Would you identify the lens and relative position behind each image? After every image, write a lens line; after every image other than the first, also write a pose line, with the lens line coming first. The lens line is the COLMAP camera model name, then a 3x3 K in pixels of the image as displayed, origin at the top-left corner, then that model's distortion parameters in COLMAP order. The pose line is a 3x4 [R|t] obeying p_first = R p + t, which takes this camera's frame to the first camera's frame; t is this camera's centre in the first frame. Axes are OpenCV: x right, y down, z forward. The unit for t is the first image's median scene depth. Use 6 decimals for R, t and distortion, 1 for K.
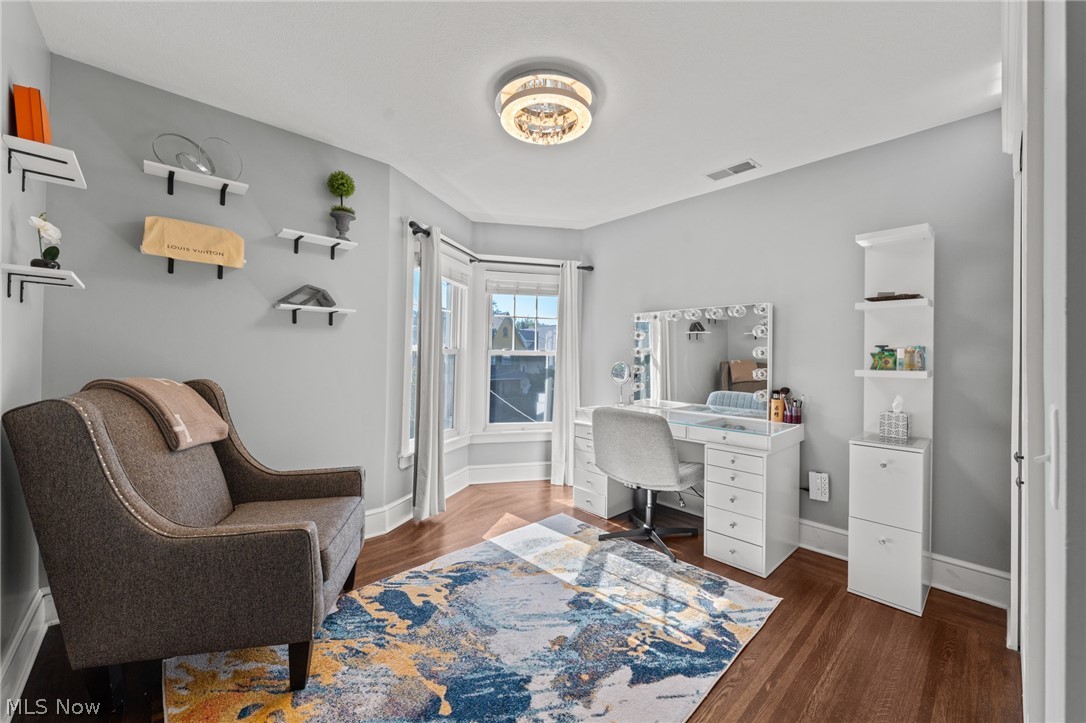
lens RADIAL K [[413.3, 0, 544.6], [0, 413.3, 359.8], [0, 0, 1]] dist [-0.001247, -0.000101]
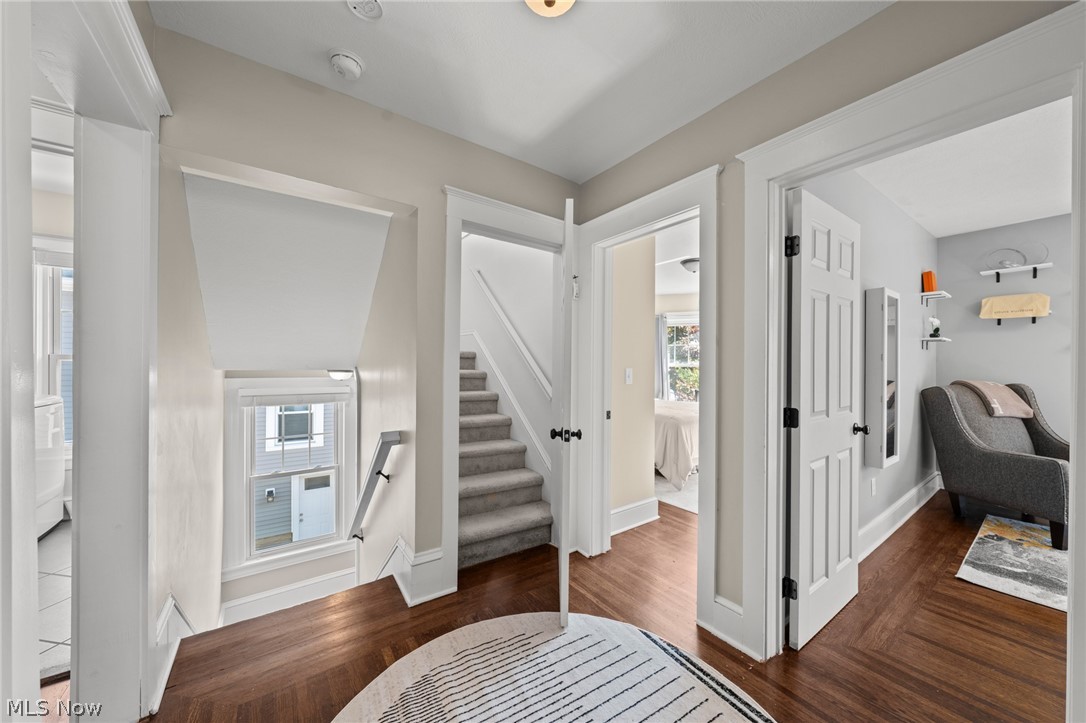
lens RADIAL K [[382.2, 0, 543.0], [0, 382.2, 361.5], [0, 0, 1]] dist [0.000935, 0.000255]
pose [[-0.133096, -0.017649, -0.990946, 1.221156], [-0.004354, 0.999842, -0.017223, -0.011016], [0.991094, 0.002022, -0.133152, -0.912144]]
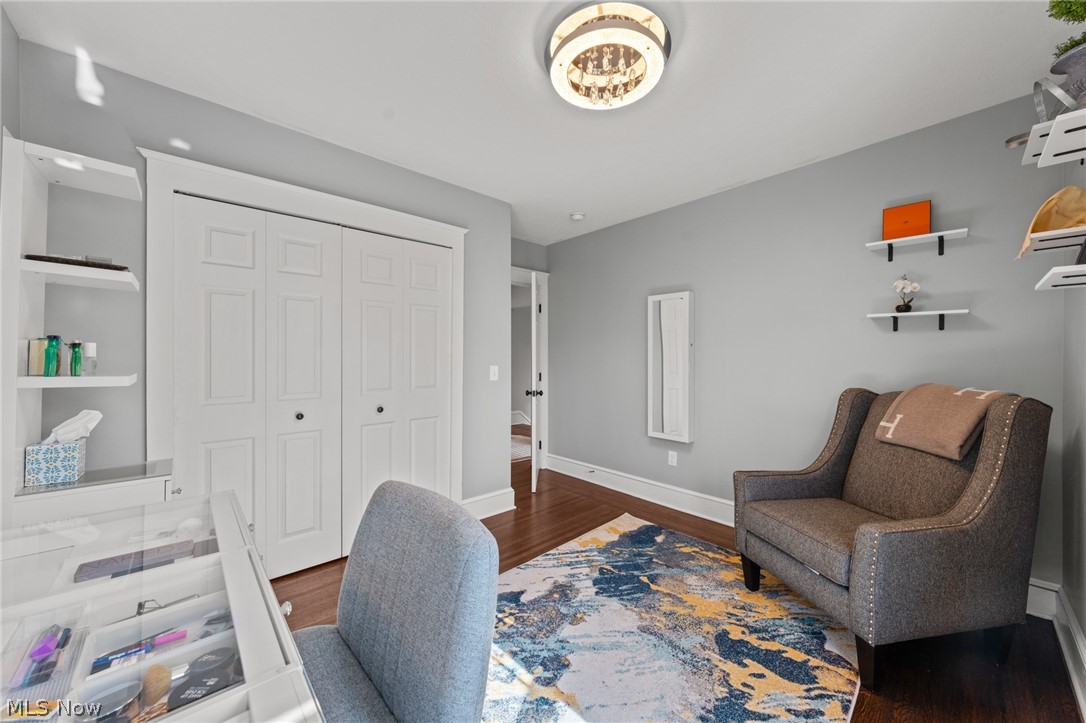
lens RADIAL K [[396.5, 0, 546.9], [0, 396.5, 357.8], [0, 0, 1]] dist [-0.001083, 0.000080]
pose [[-0.999821, -0.017612, -0.006911, 0.134757], [-0.017675, 0.999802, 0.009120, -0.024301], [0.006749, 0.009241, -0.999935, 2.042011]]
